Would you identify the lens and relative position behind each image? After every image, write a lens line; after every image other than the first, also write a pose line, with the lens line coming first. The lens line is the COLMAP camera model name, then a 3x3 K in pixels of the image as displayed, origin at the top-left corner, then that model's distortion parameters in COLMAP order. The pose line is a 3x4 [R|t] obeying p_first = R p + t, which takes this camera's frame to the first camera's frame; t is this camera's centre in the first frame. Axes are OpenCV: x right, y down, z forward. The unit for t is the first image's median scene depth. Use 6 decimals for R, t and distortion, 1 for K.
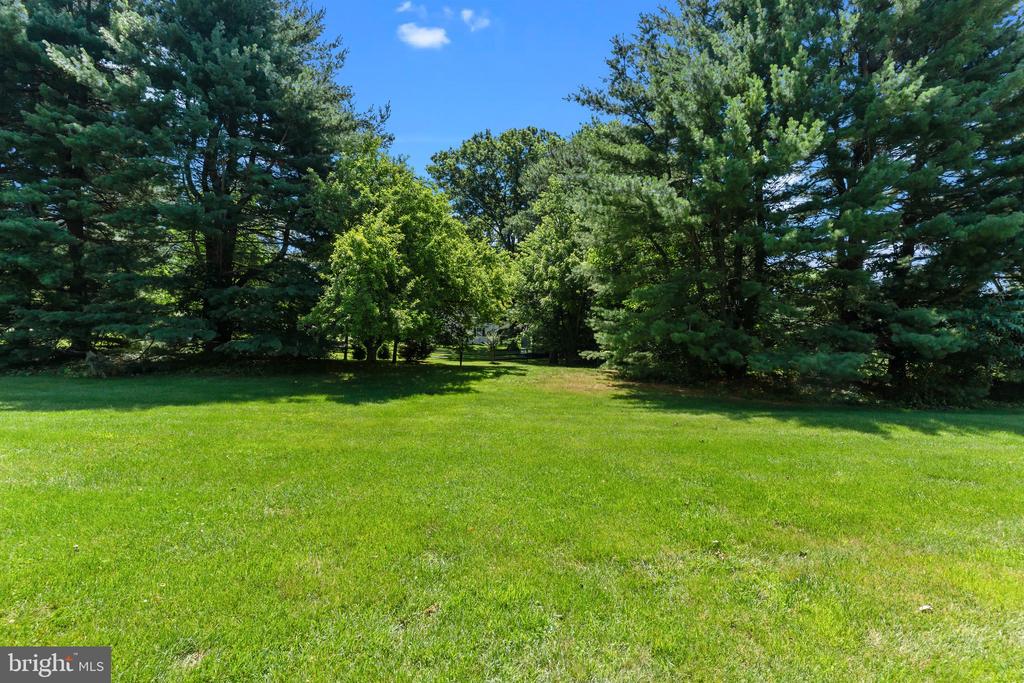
lens RADIAL K [[485.9, 0, 514.1], [0, 485.9, 331.3], [0, 0, 1]] dist [0.014925, 0.000044]
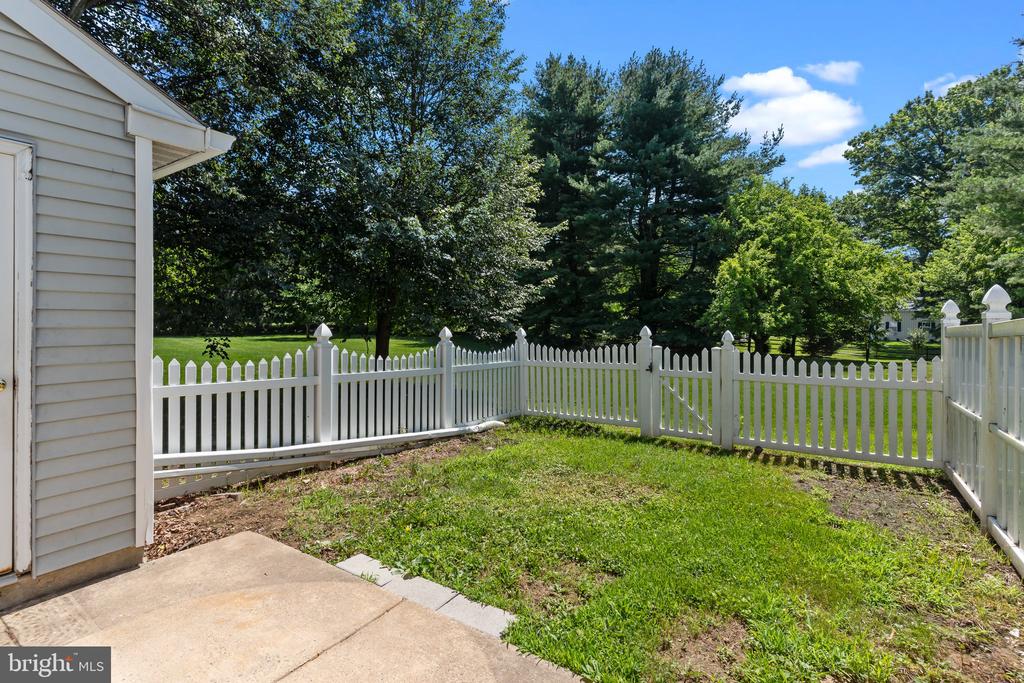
lens RADIAL K [[485.9, 0, 514.1], [0, 485.9, 331.3], [0, 0, 1]] dist [0.014925, 0.000044]
pose [[0.688518, 0.001825, -0.725217, 0.225811], [0.004037, 0.999972, 0.006350, -0.003768], [0.725208, -0.007300, 0.688491, -0.380203]]
